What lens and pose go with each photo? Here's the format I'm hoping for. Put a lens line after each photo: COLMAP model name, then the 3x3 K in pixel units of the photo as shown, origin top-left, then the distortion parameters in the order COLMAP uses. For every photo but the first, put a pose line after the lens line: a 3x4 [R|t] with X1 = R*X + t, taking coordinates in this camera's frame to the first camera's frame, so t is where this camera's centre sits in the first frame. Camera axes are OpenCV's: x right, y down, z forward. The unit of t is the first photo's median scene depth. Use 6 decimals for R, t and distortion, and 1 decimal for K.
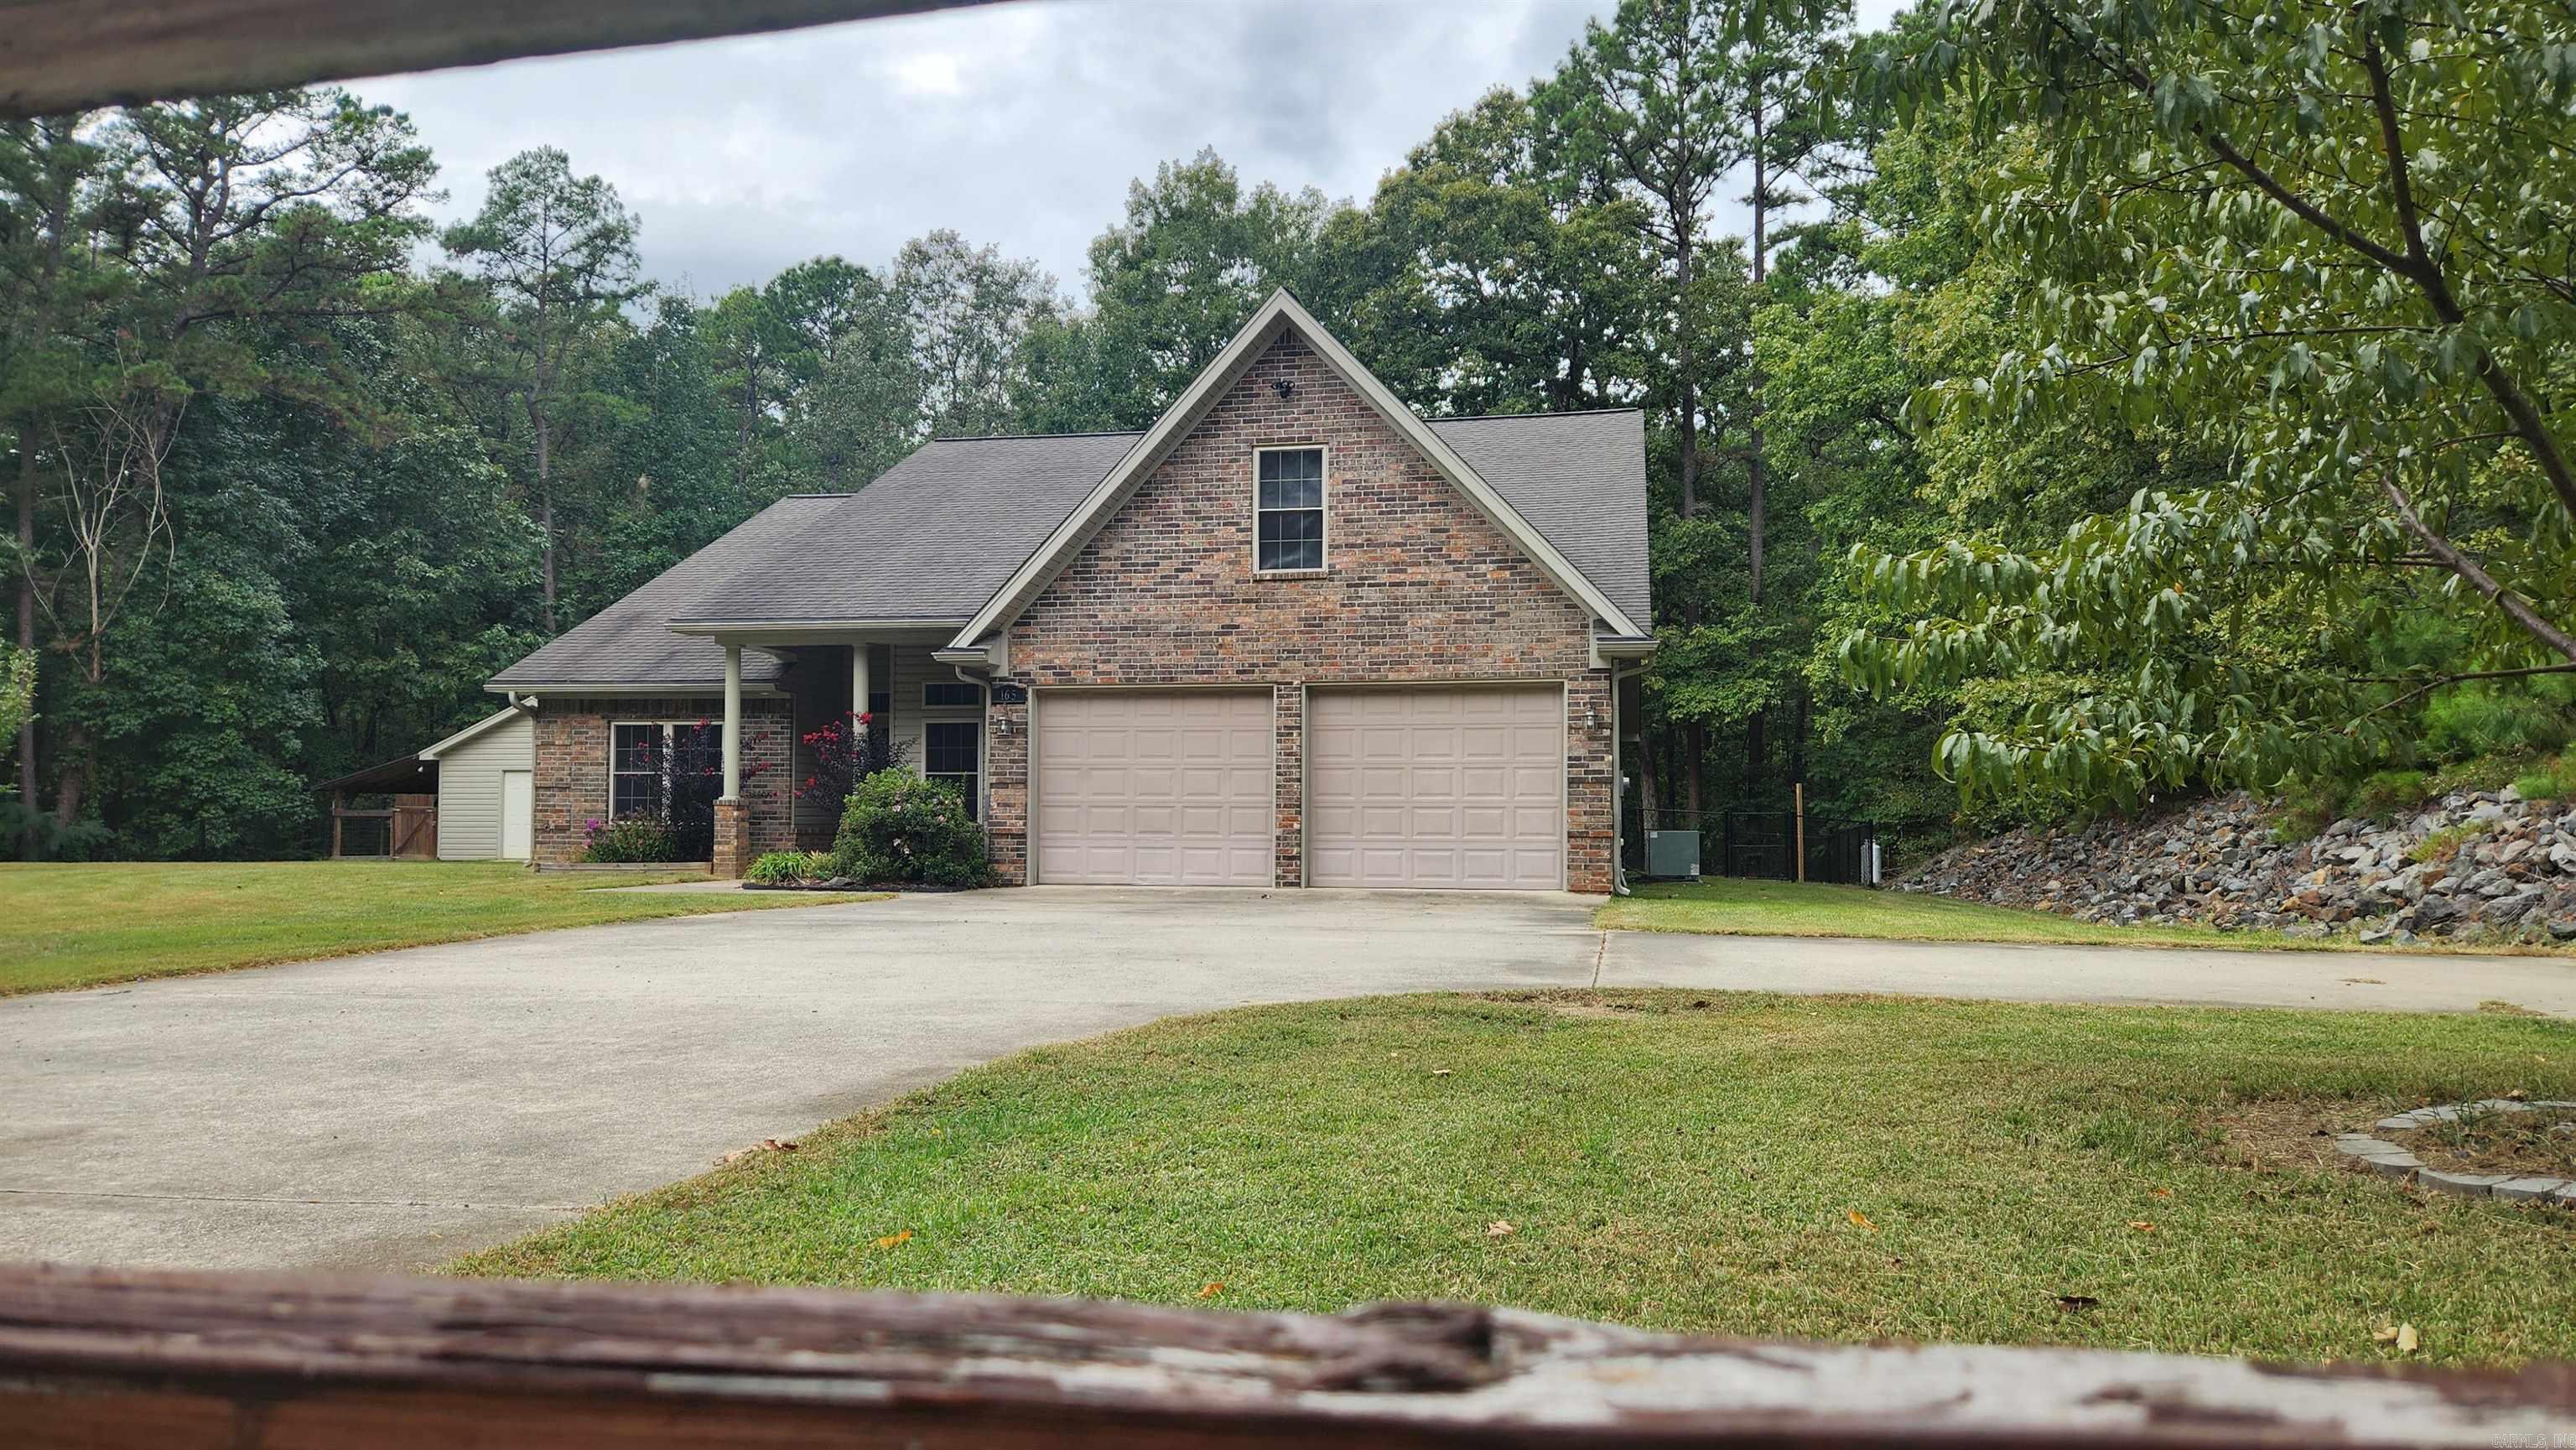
lens RADIAL K [[1723.3, 0, 1323.1], [0, 1723.3, 723.4], [0, 0, 1]] dist [0.080141, -0.067675]
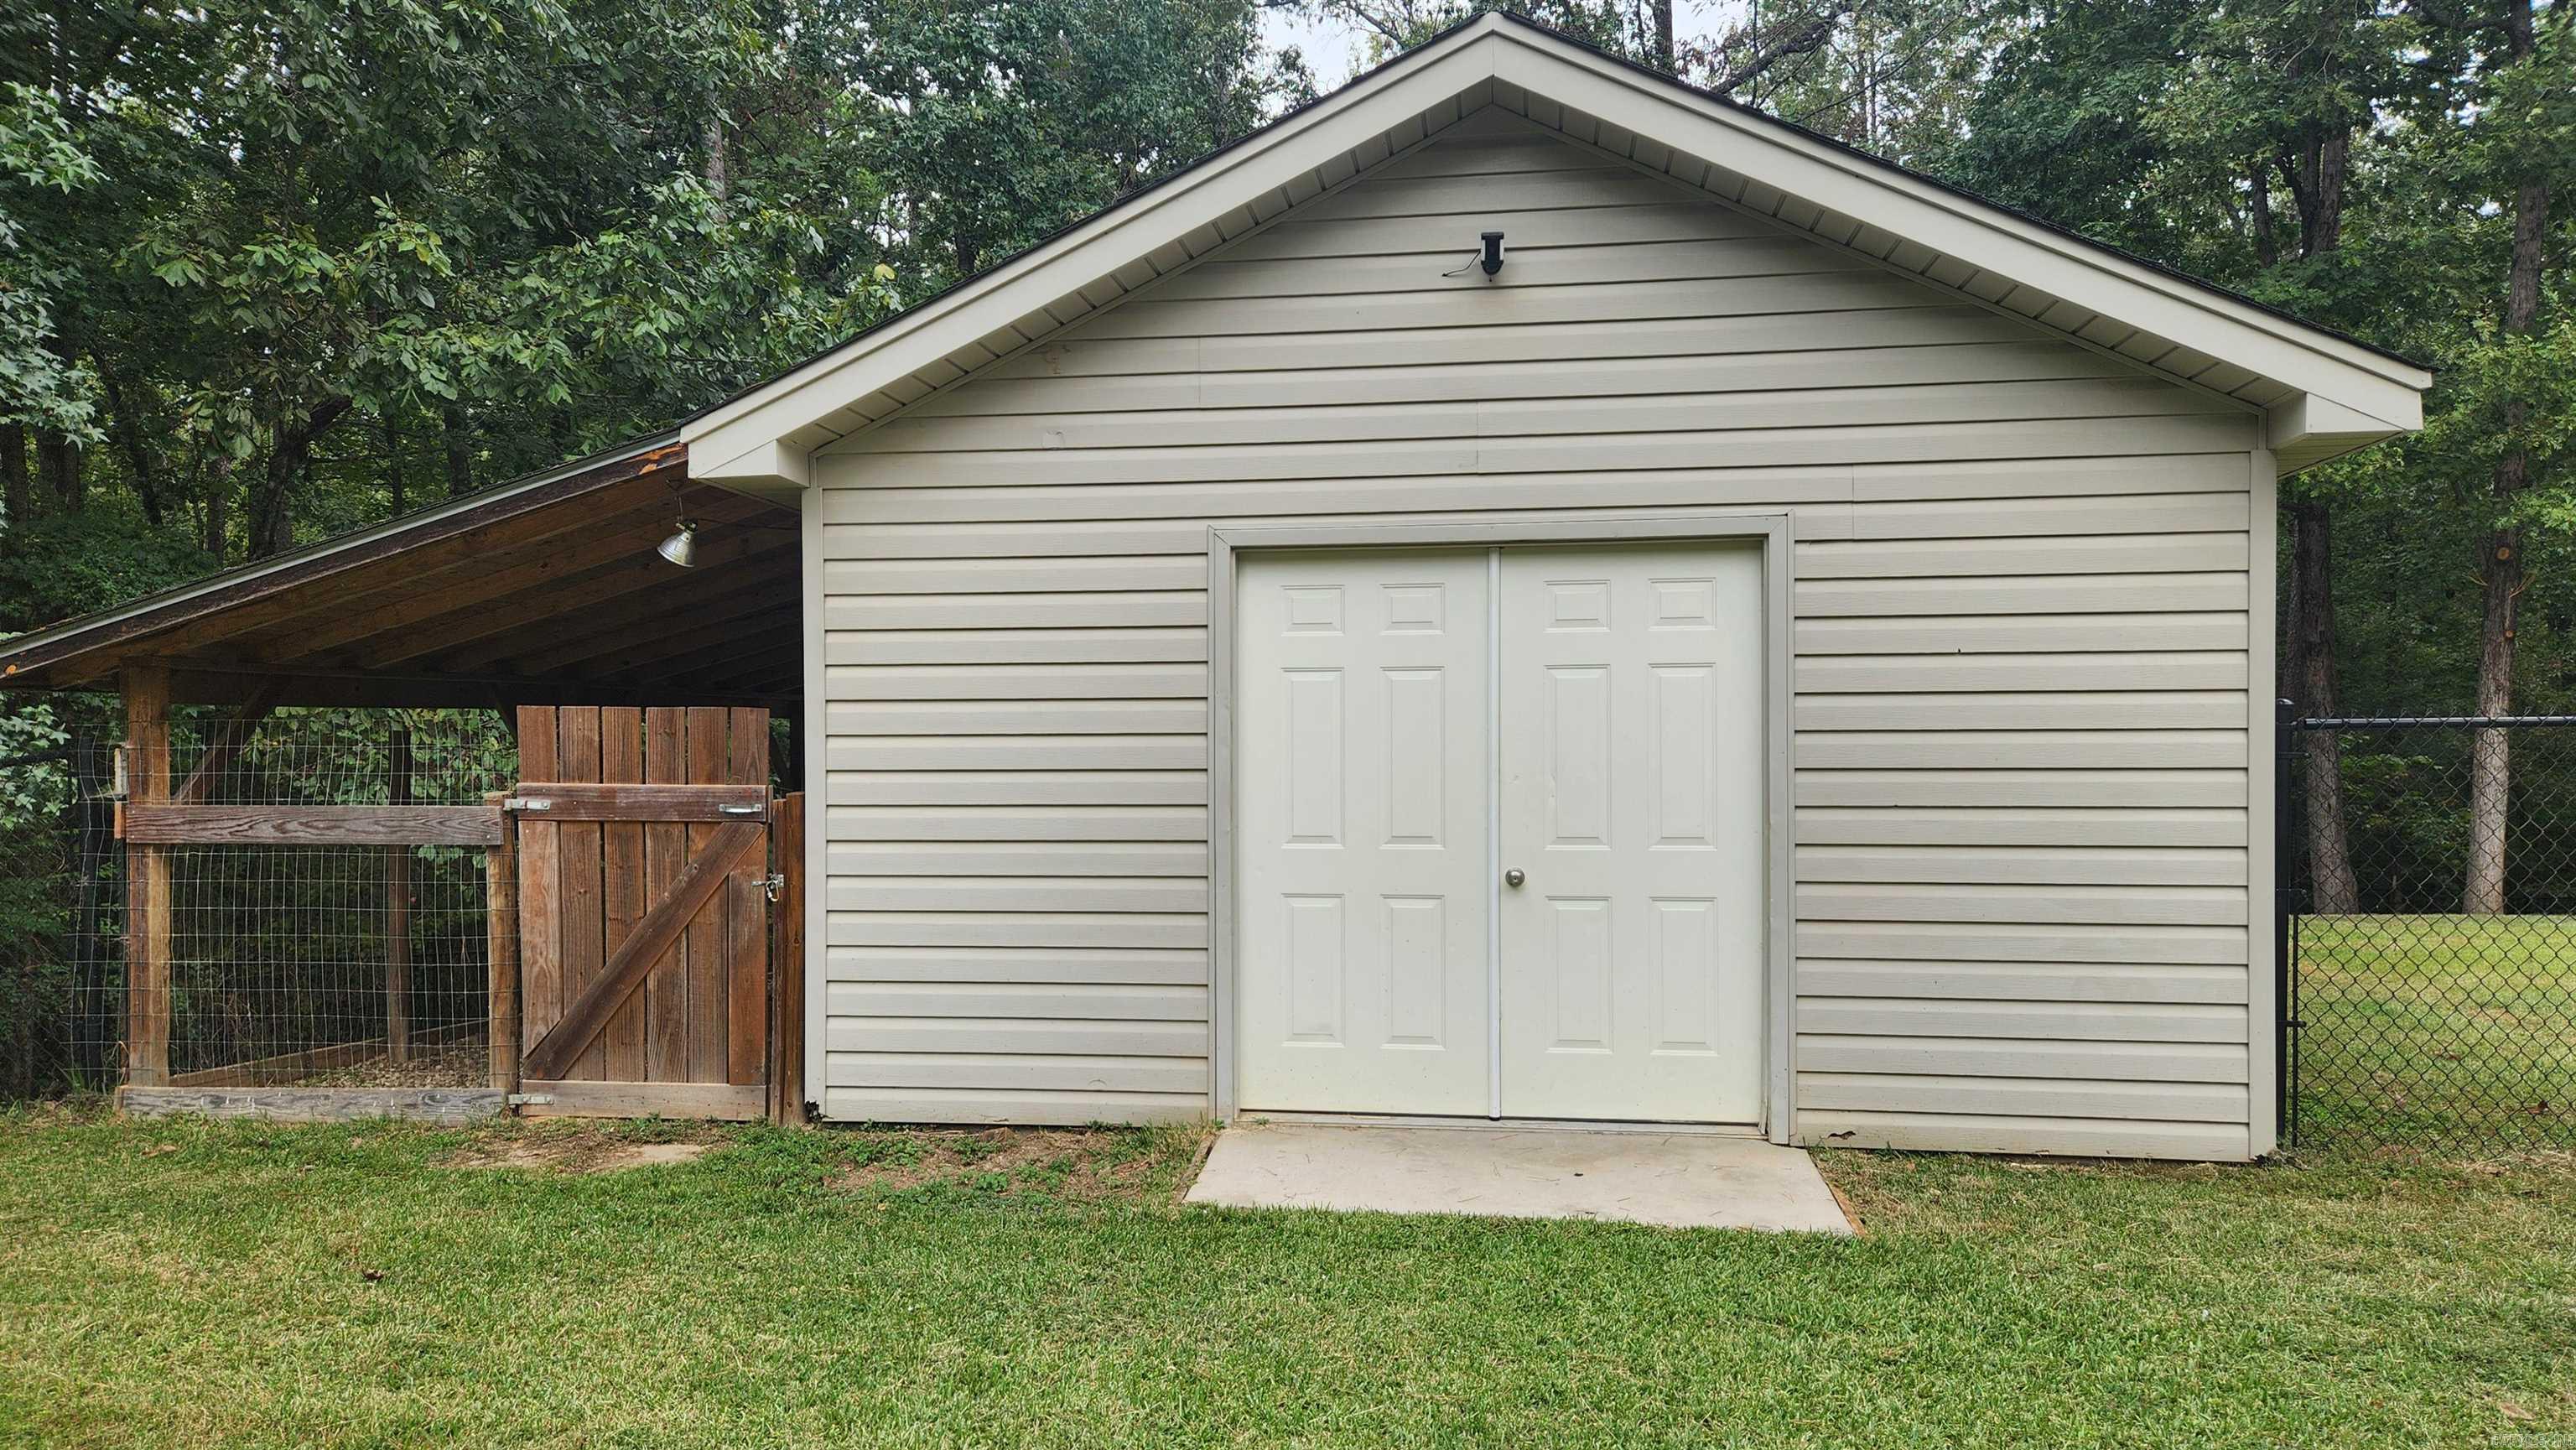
lens RADIAL K [[1723.3, 0, 1269.8], [0, 1723.3, 763.8], [0, 0, 1]] dist [0.080141, -0.067675]
pose [[0.998960, 0.002502, 0.045536, -0.471765], [-0.004151, 0.999338, 0.036144, 0.040147], [-0.045416, -0.036295, 0.998309, 0.844451]]
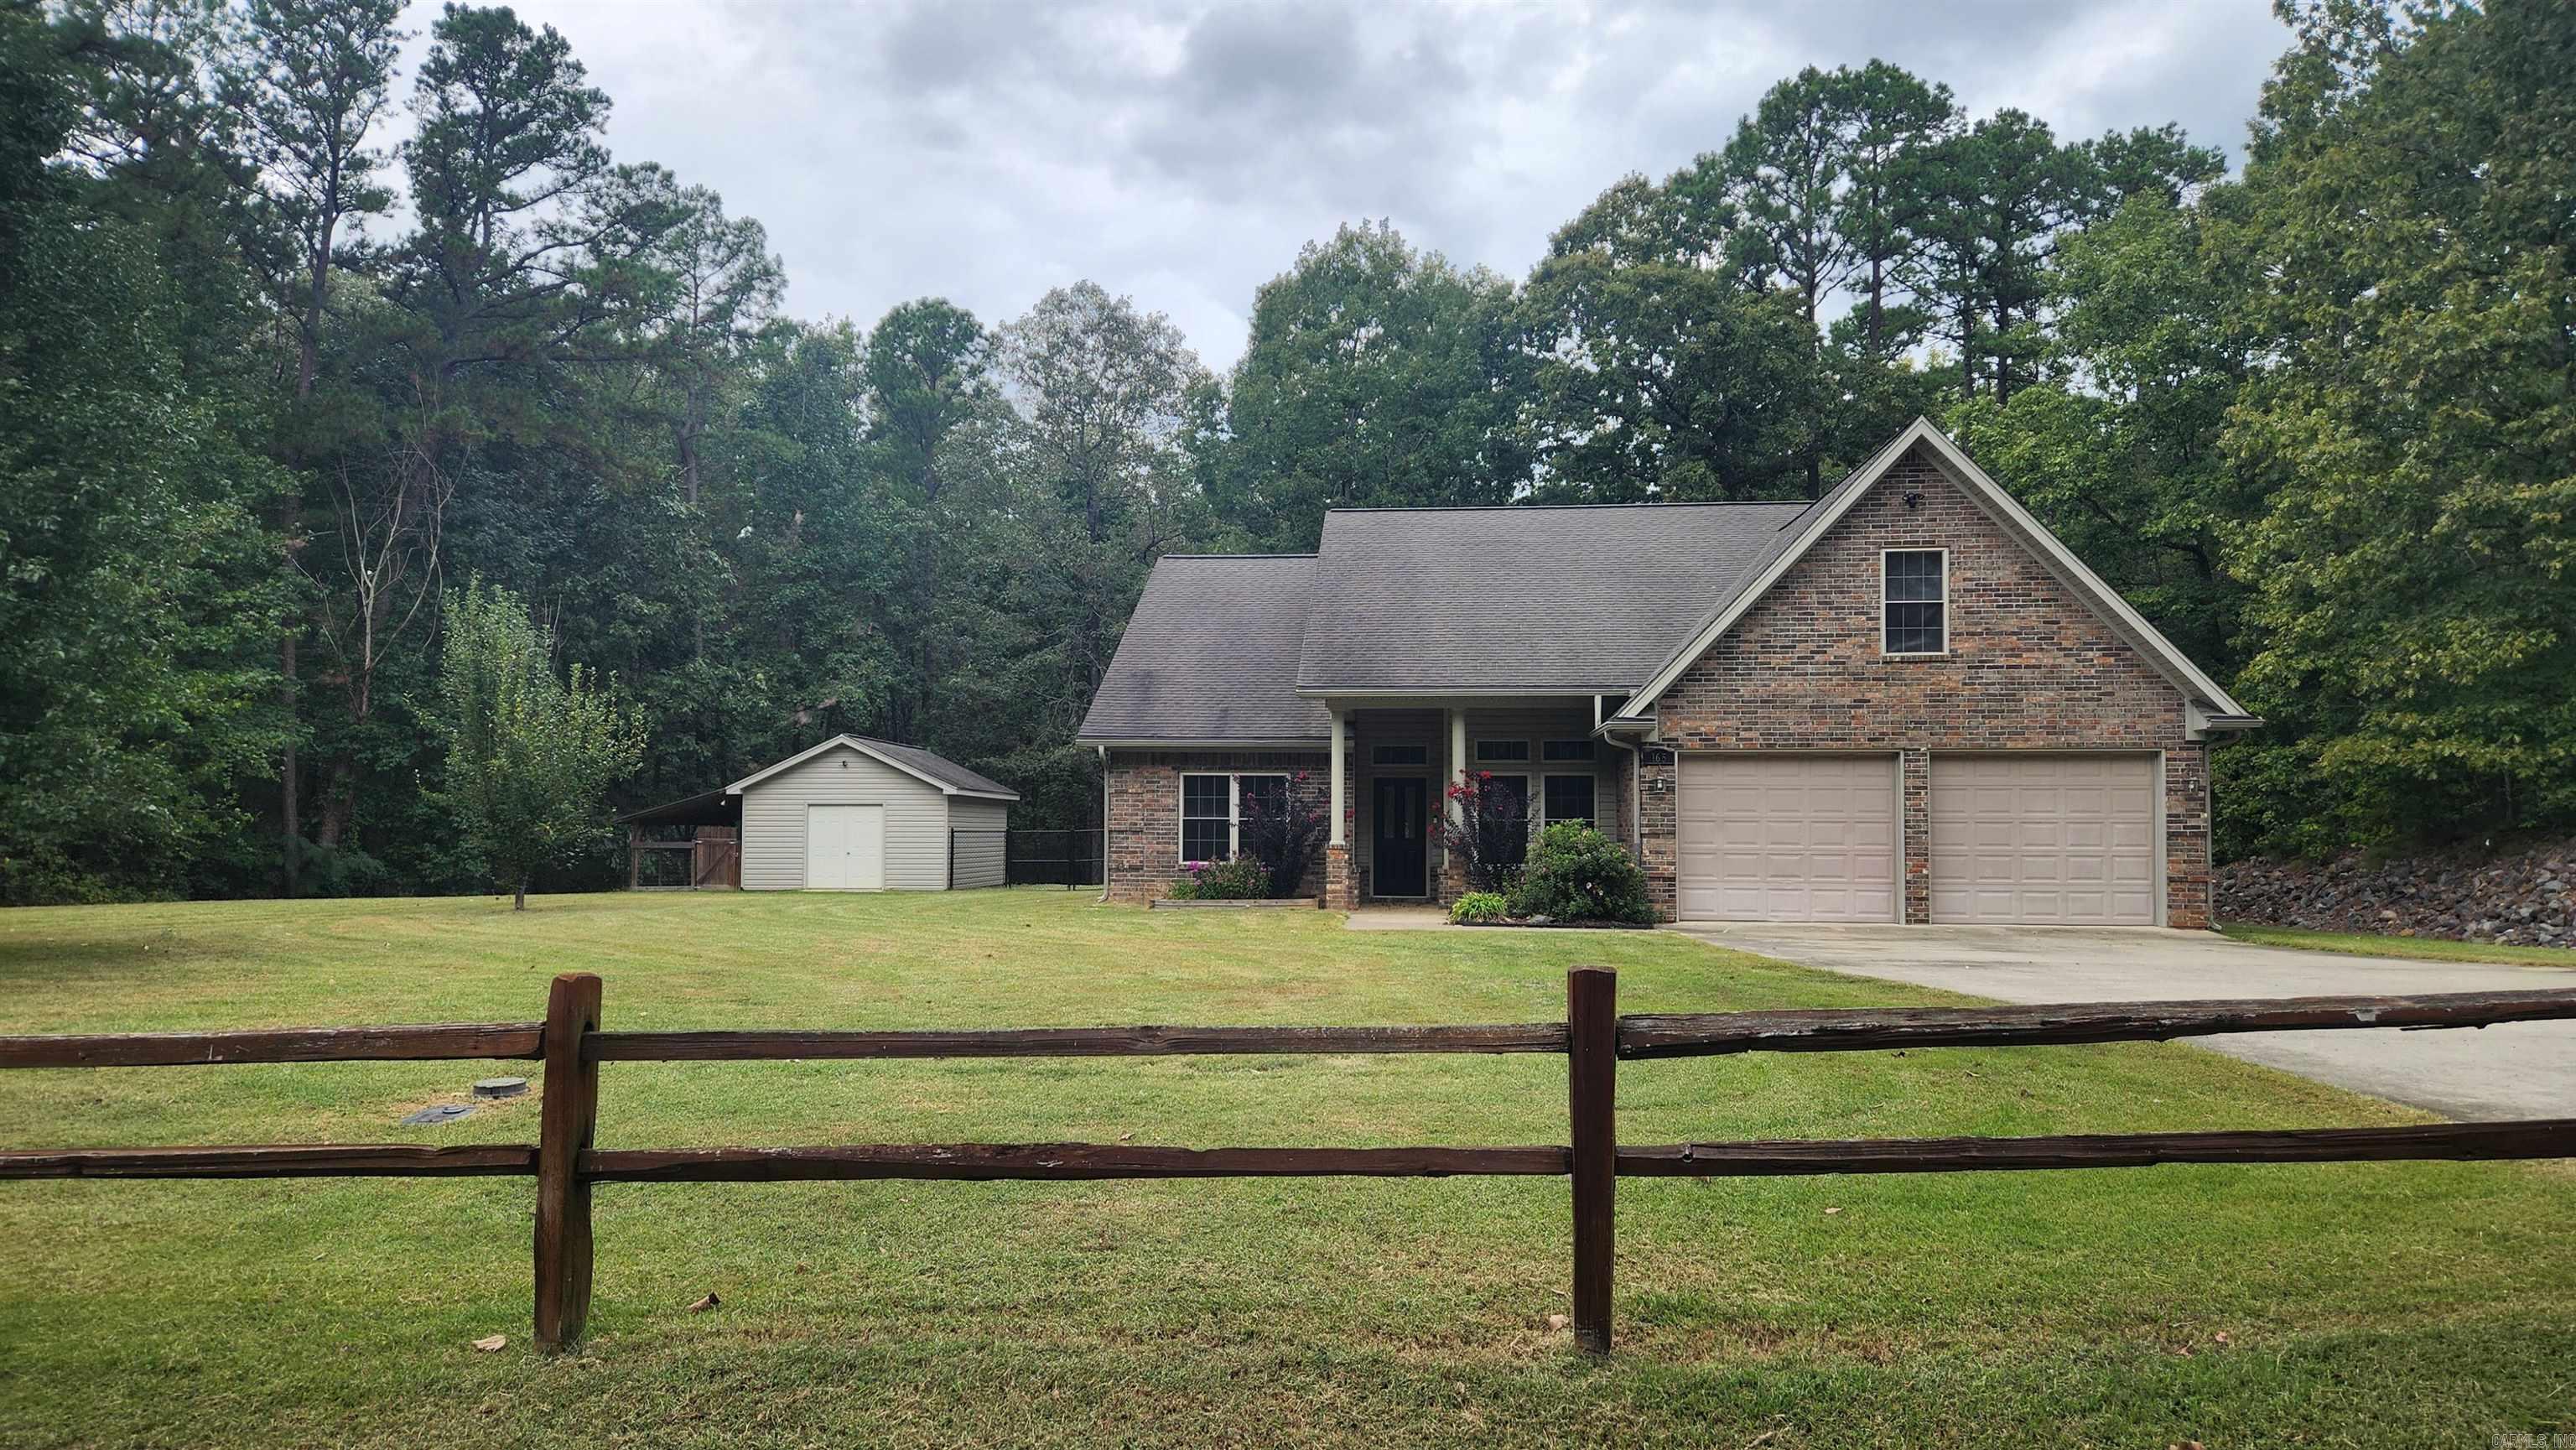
lens RADIAL K [[1723.3, 0, 1268.0], [0, 1723.3, 732.5], [0, 0, 1]] dist [0.080141, -0.067675]
pose [[0.993730, 0.005889, 0.111653, -0.309921], [-0.005704, 0.999982, -0.001971, -0.015880], [-0.111662, 0.001321, 0.993745, -0.068754]]
